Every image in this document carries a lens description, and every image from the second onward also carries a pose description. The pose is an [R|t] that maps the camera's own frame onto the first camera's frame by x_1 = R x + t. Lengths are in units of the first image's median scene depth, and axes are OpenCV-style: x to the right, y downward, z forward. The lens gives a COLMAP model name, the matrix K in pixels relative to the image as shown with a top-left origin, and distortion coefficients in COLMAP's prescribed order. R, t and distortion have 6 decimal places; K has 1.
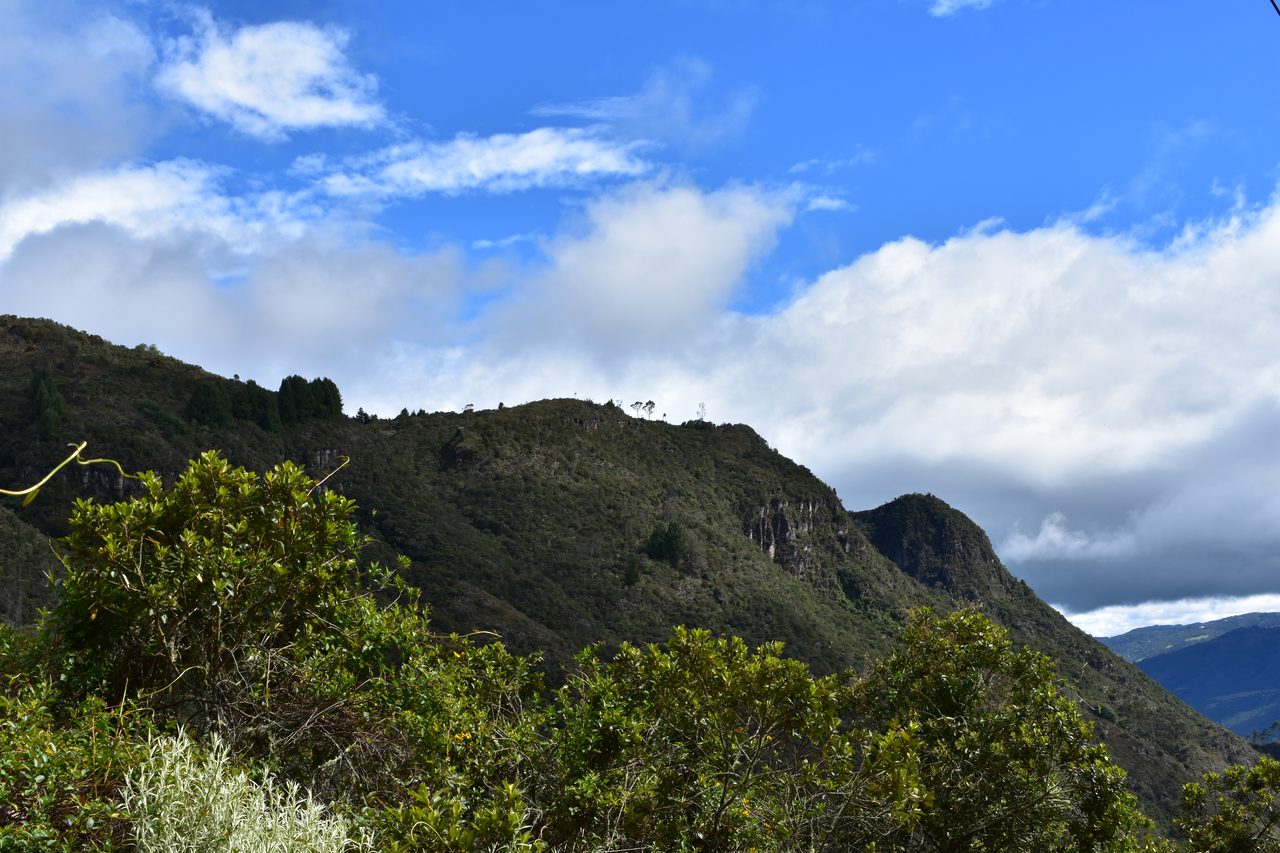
lens RADIAL K [[1923.5, 0, 659.9], [0, 1923.5, 436.2], [0, 0, 1]] dist [-0.015416, 0.000000]
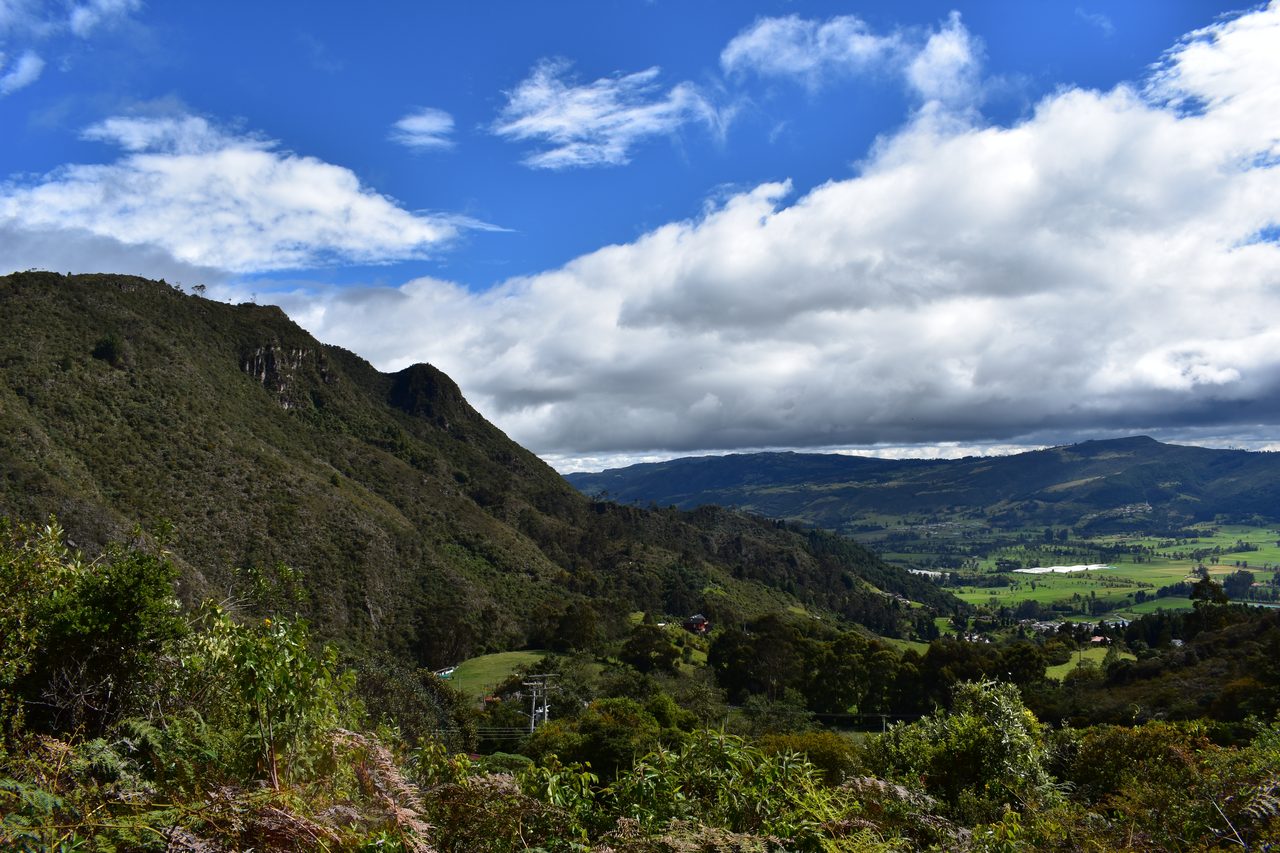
lens RADIAL K [[1009.2, 0, 644.6], [0, 1009.2, 450.2], [0, 0, 1]] dist [-0.106950, 0.033051]
pose [[0.967502, 0.010689, 0.252638, 0.167329], [-0.032485, 0.996081, 0.082259, 0.045650], [-0.250769, -0.087793, 0.964058, 0.126437]]
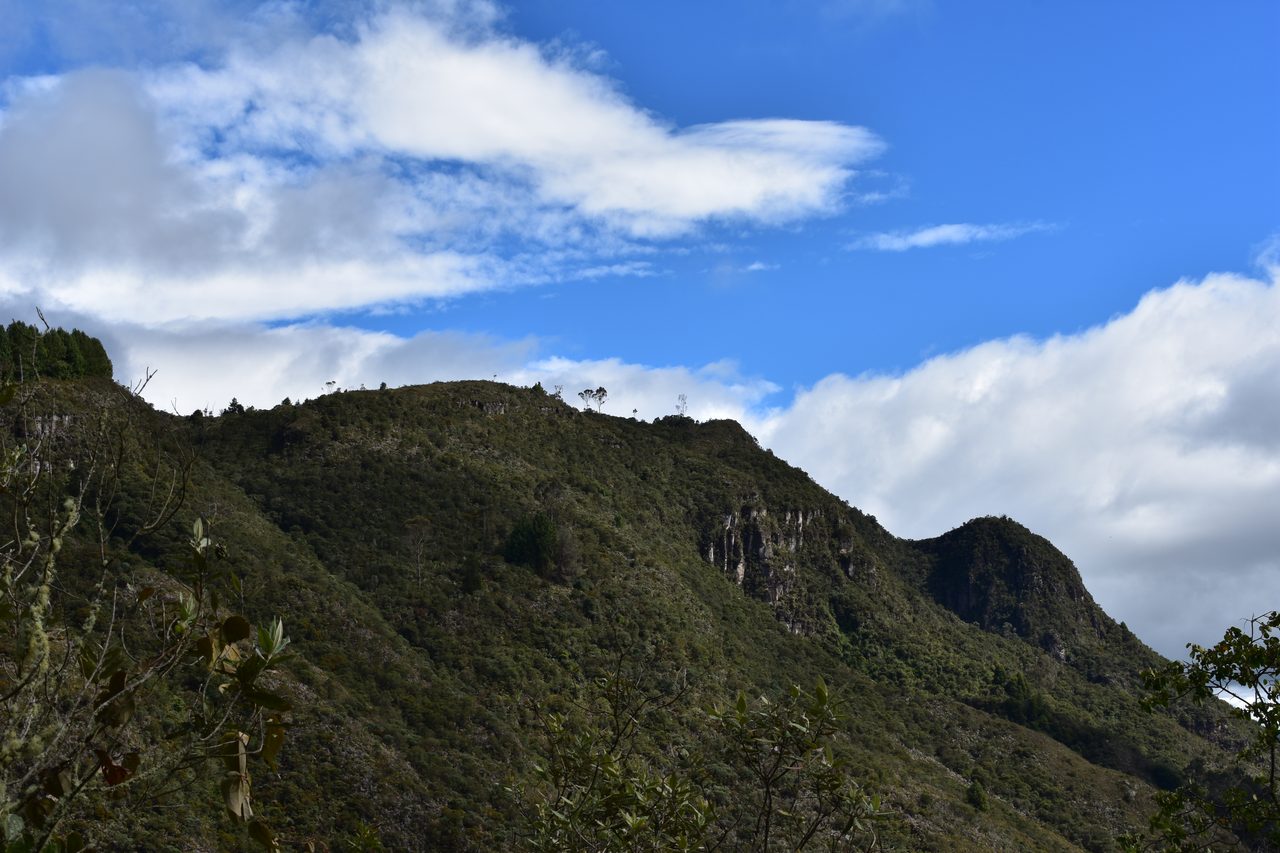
lens RADIAL K [[2274.2, 0, 642.8], [0, 2274.2, 428.9], [0, 0, 1]] dist [0.000726, 0.000000]
pose [[0.997886, -0.012701, -0.063735, 0.083334], [0.011103, 0.999617, -0.025364, 0.026444], [0.064033, 0.024603, 0.997644, 0.075284]]
